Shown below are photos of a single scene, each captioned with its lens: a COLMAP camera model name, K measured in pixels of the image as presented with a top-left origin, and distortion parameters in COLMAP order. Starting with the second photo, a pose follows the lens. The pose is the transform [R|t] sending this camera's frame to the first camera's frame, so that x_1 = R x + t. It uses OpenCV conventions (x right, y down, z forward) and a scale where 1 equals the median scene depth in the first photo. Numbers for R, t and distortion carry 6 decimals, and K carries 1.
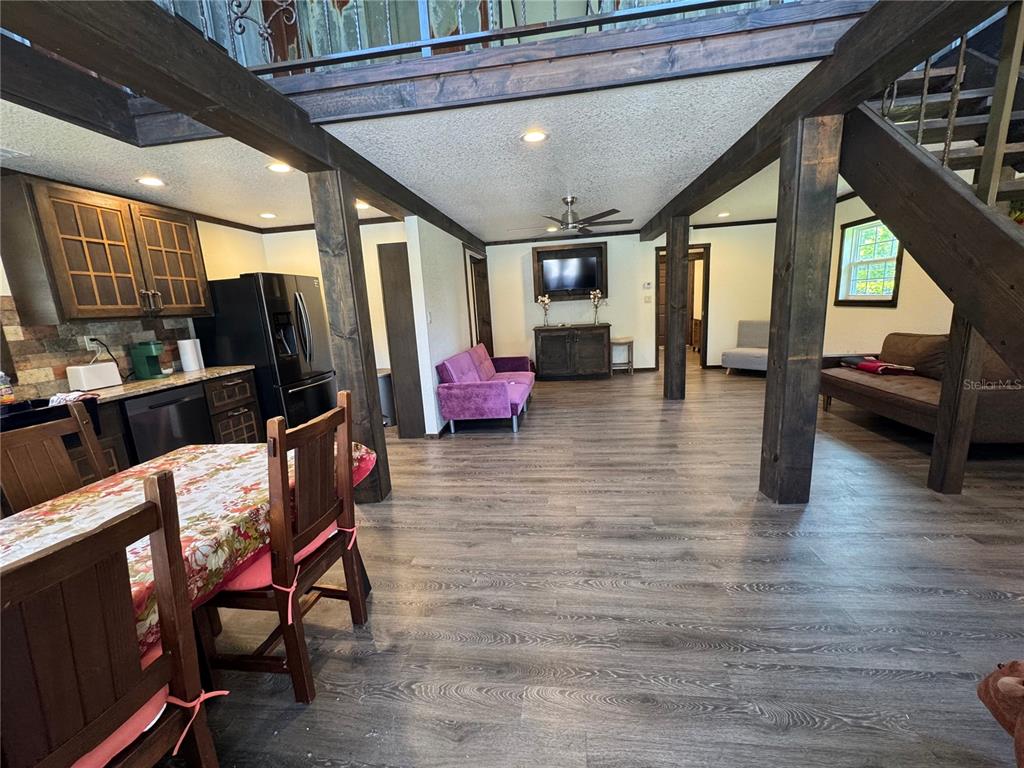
lens RADIAL K [[410.0, 0, 512.0], [0, 410.0, 384.0], [0, 0, 1]] dist [-0.002916, -0.000363]
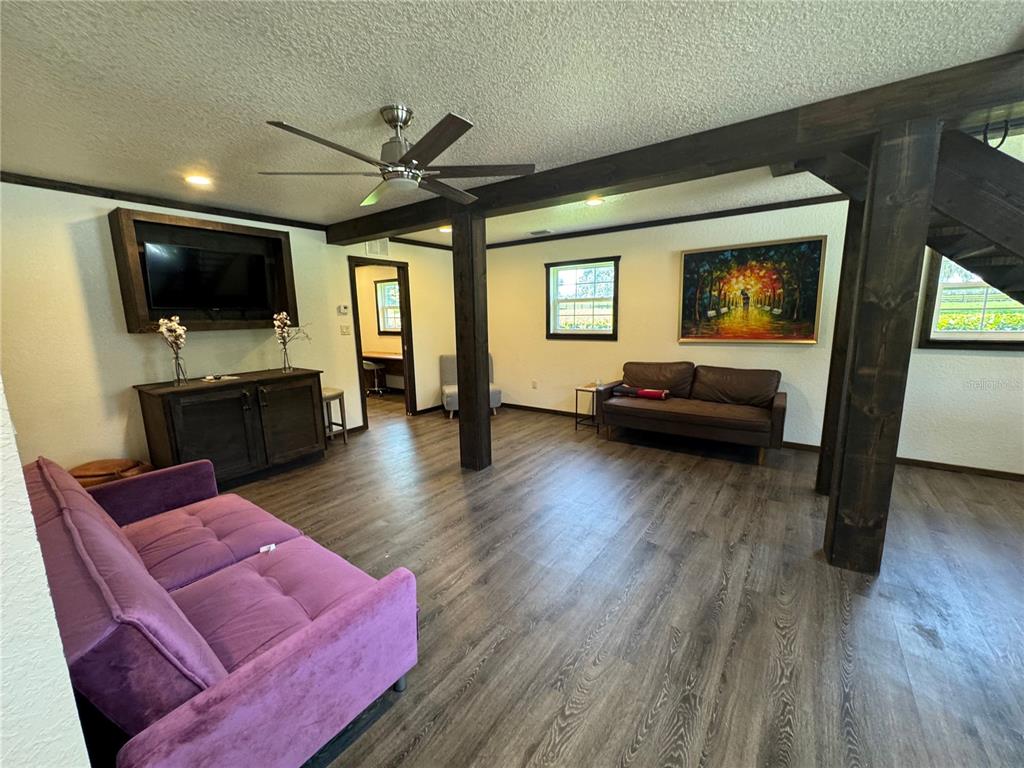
lens RADIAL K [[410.0, 0, 512.0], [0, 410.0, 384.0], [0, 0, 1]] dist [-0.002916, -0.000363]
pose [[0.474673, -0.098911, 0.874587, -0.152088], [0.164273, 0.986161, 0.022372, -0.089829], [-0.864697, 0.133051, 0.484352, 0.456077]]
